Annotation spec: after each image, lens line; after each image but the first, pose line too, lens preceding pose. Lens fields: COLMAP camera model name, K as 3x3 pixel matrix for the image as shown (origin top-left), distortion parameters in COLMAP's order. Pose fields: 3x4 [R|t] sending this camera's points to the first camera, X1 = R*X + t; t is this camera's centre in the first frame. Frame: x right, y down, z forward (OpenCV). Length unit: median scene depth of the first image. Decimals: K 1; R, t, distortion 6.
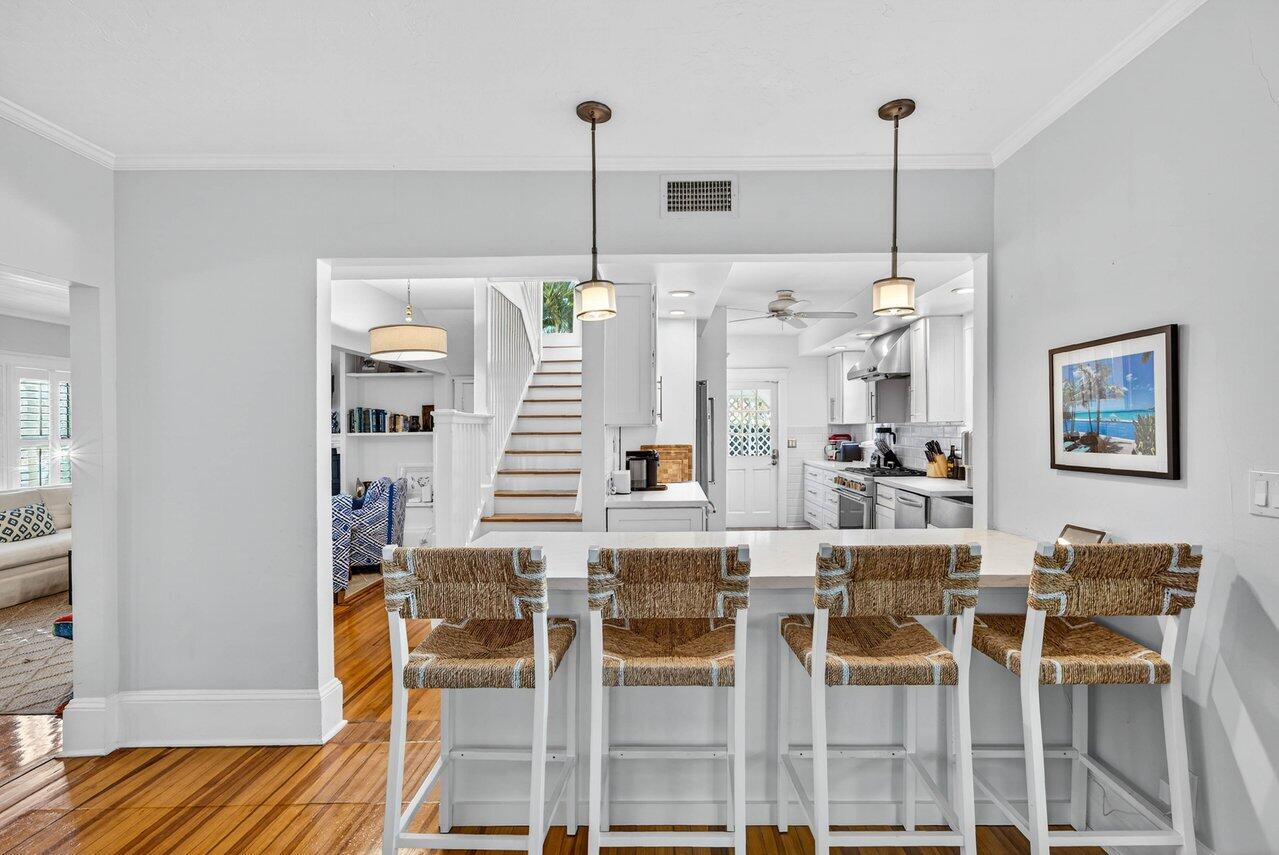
lens RADIAL K [[632.1, 0, 647.2], [0, 632.1, 427.6], [0, 0, 1]] dist [0.014777, 0.001163]
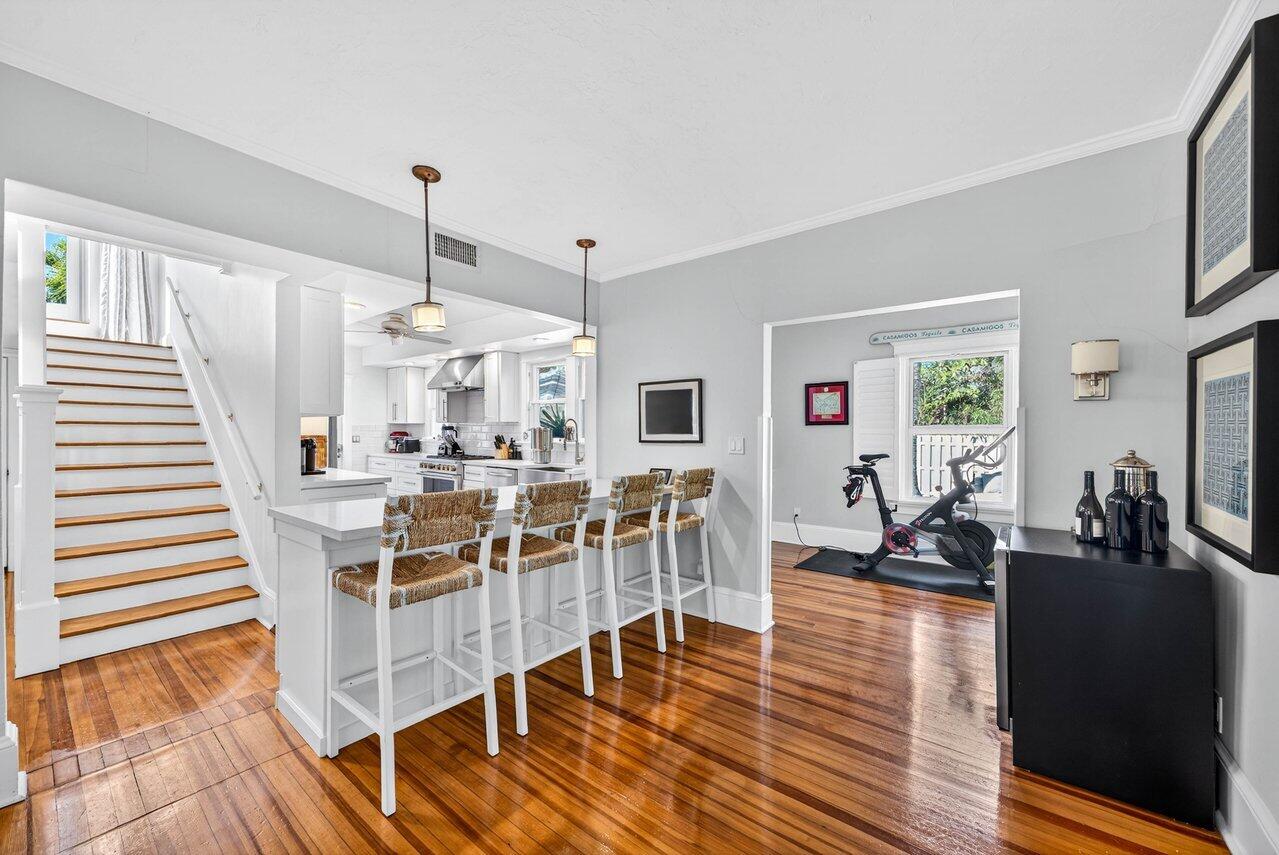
lens RADIAL K [[510.6, 0, 641.8], [0, 510.6, 433.6], [0, 0, 1]] dist [-0.000216, -0.000020]
pose [[0.619540, 0.011769, 0.784877, -0.427710], [-0.013184, 0.999903, -0.004587, 0.029109], [-0.784854, -0.007506, 0.619635, -0.013515]]
